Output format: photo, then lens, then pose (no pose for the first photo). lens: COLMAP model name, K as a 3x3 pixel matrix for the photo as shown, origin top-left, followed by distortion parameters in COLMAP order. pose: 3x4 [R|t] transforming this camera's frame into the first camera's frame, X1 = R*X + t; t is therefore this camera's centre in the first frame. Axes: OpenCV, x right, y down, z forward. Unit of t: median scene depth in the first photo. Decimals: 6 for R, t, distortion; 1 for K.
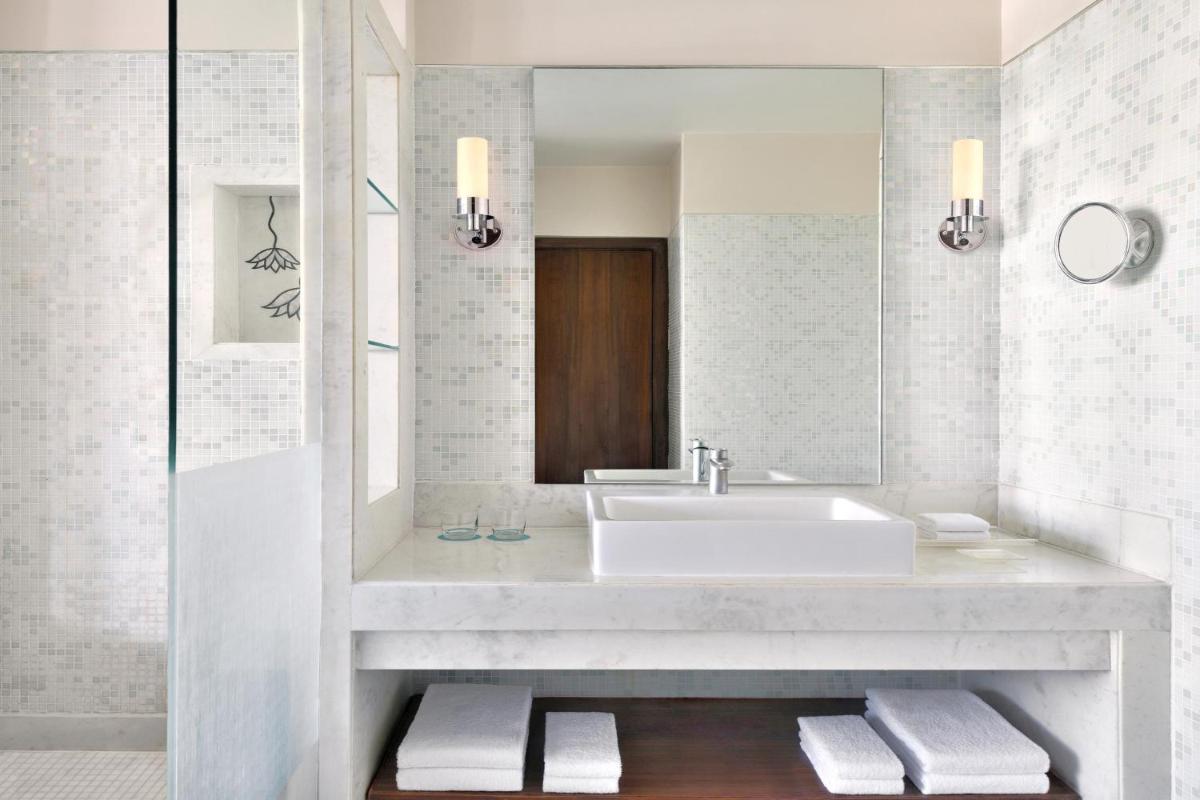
lens RADIAL K [[1071.1, 0, 606.2], [0, 1071.1, 398.7], [0, 0, 1]] dist [-0.003264, 0.016236]
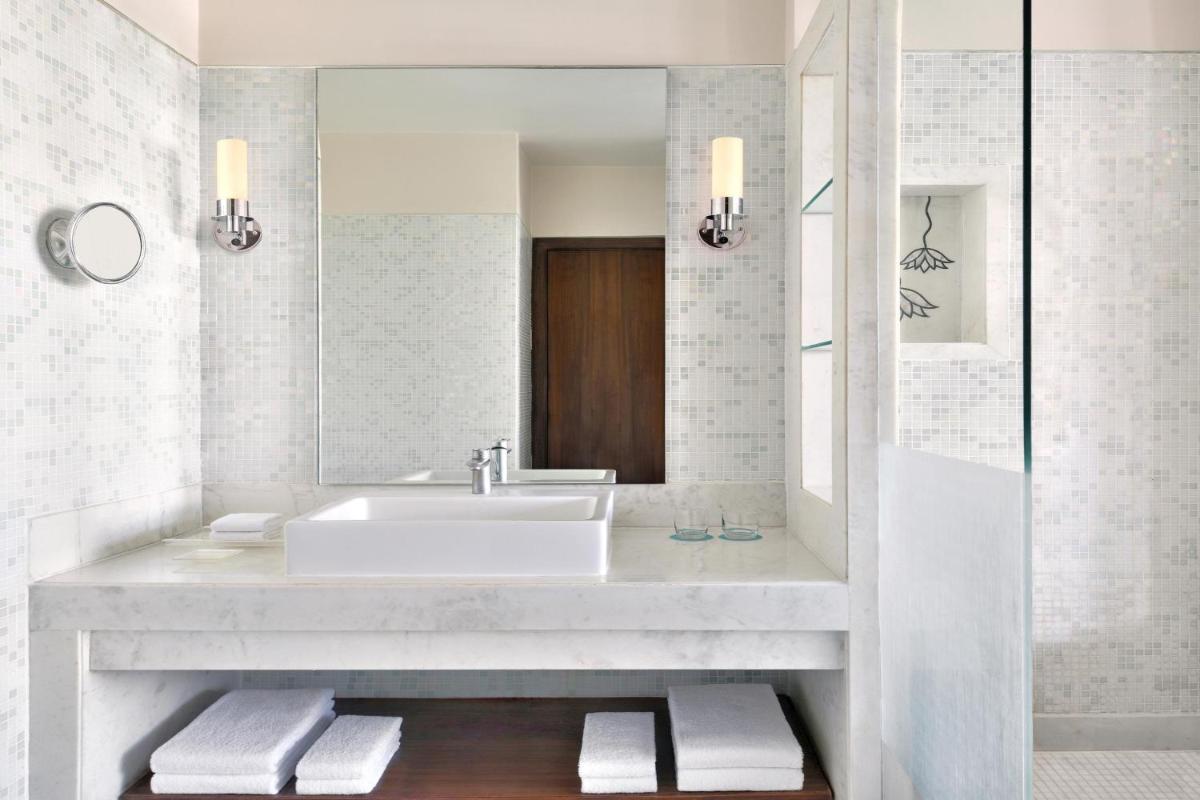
lens RADIAL K [[1071.1, 0, 606.2], [0, 1071.1, 398.7], [0, 0, 1]] dist [-0.003264, 0.016236]
pose [[0.999954, -0.008262, 0.004783, 0.218068], [0.008262, 0.999966, 0.000078, 0.000893], [-0.004784, -0.000039, 0.999989, -0.000504]]
